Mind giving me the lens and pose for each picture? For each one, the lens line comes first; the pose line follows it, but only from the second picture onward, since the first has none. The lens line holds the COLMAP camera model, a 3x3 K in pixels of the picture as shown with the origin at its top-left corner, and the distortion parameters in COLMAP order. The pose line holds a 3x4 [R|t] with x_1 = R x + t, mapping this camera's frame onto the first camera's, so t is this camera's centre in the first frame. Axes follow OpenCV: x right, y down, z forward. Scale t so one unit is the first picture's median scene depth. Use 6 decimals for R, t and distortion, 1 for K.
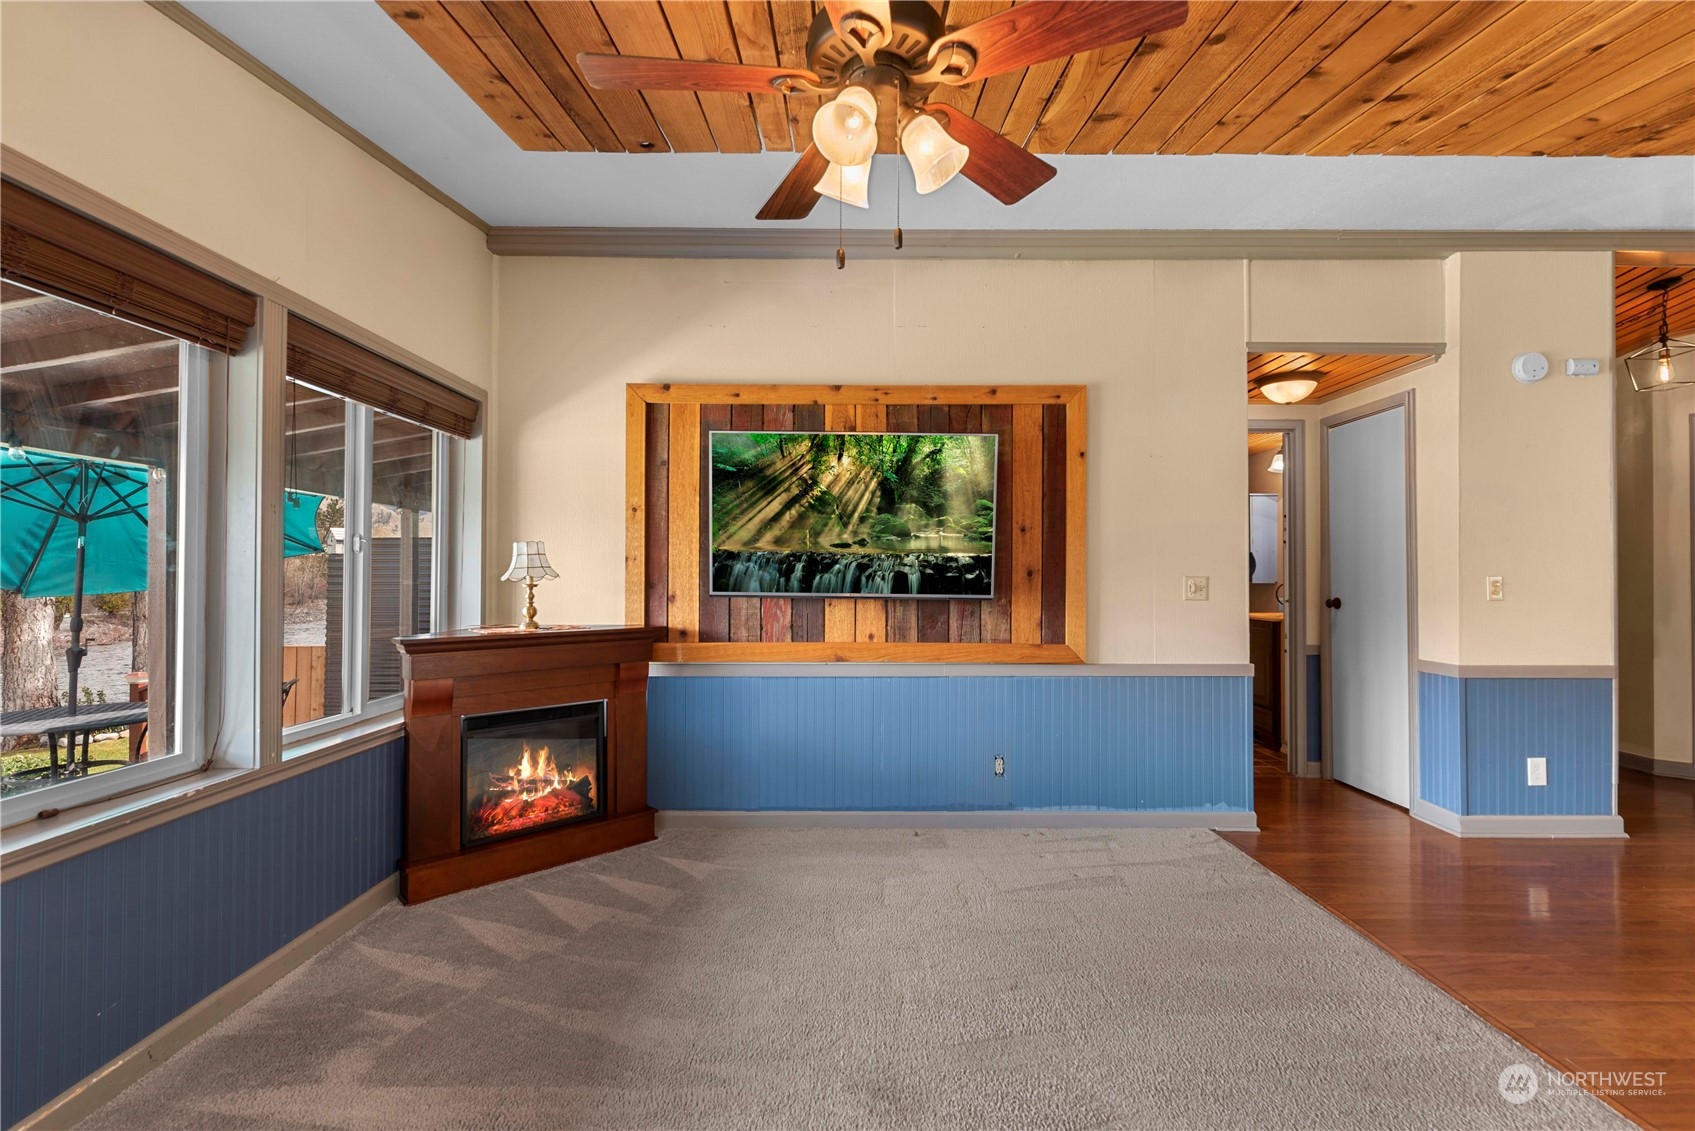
lens RADIAL K [[747.6, 0, 847.5], [0, 747.6, 565.5], [0, 0, 1]] dist [0.001043, -0.000260]
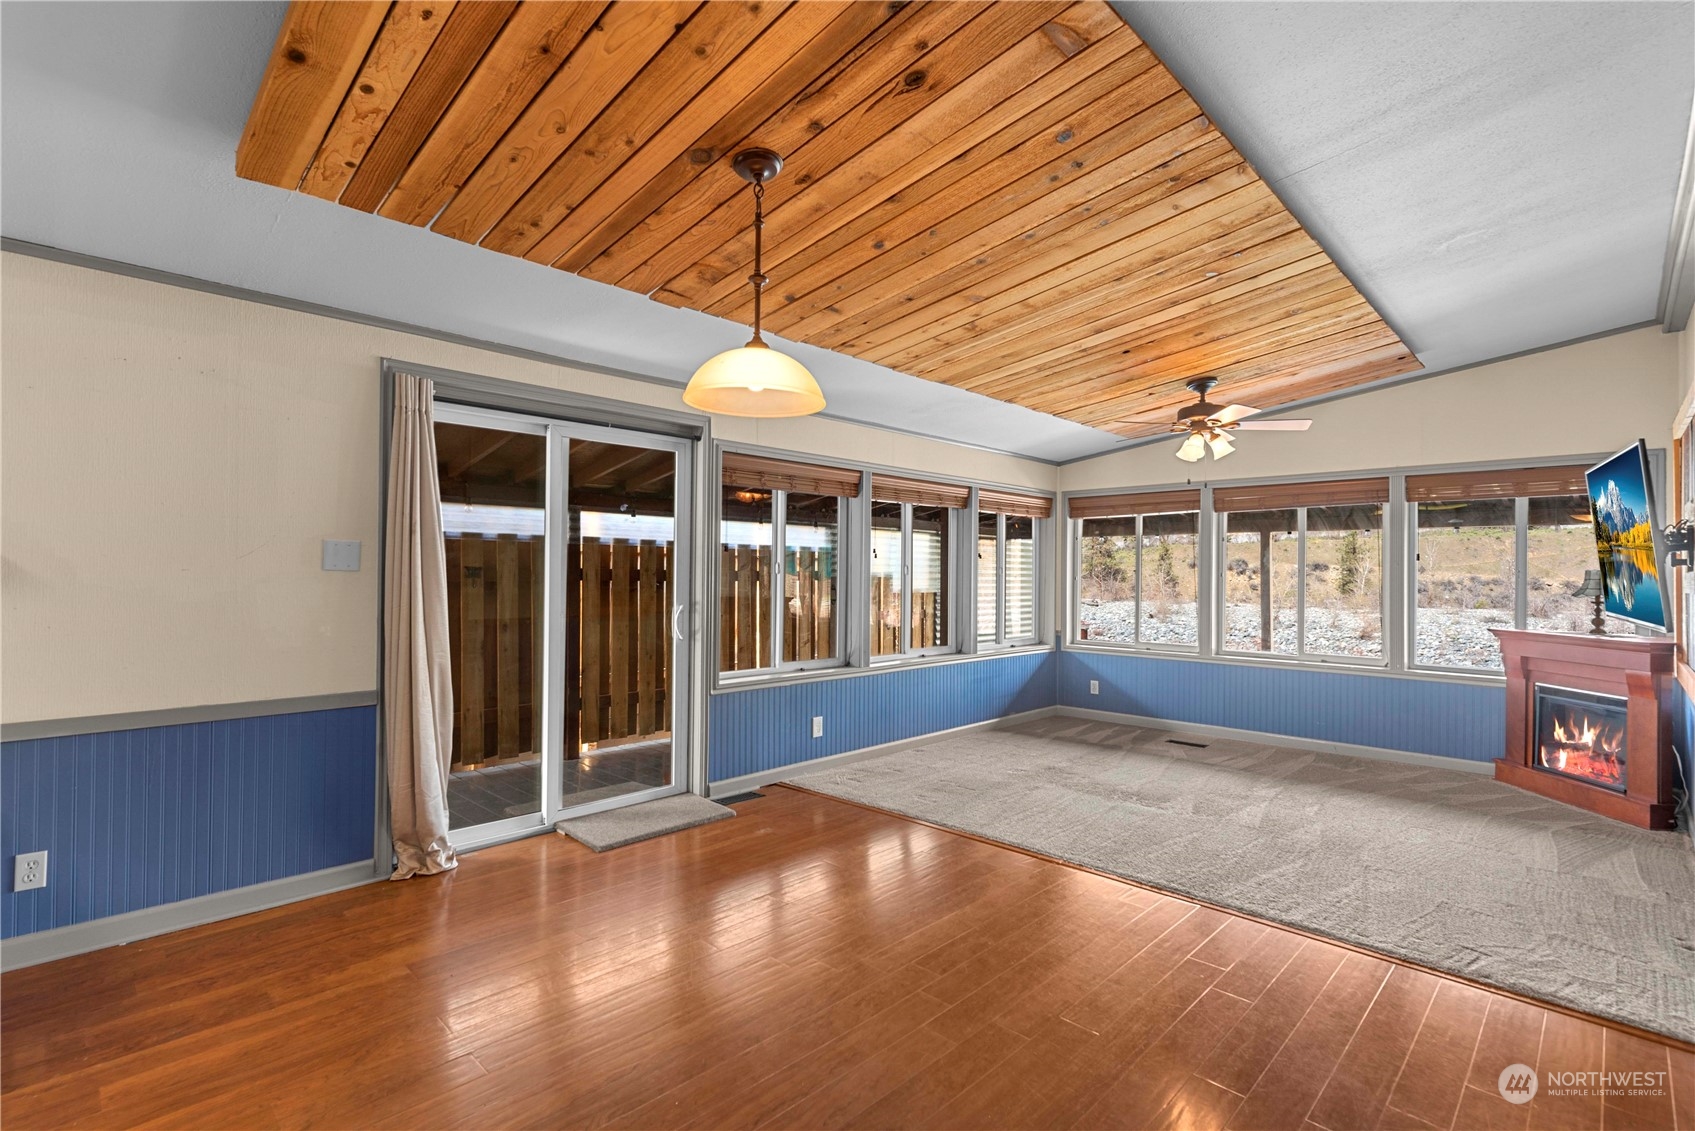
lens RADIAL K [[792.3, 0, 847.5], [0, 792.3, 565.5], [0, 0, 1]] dist [-0.003637, -0.000503]
pose [[-0.699955, -0.015174, -0.714025, 1.409250], [-0.002811, 0.999825, -0.018492, -0.009236], [0.714181, -0.010937, -0.699876, 0.940601]]
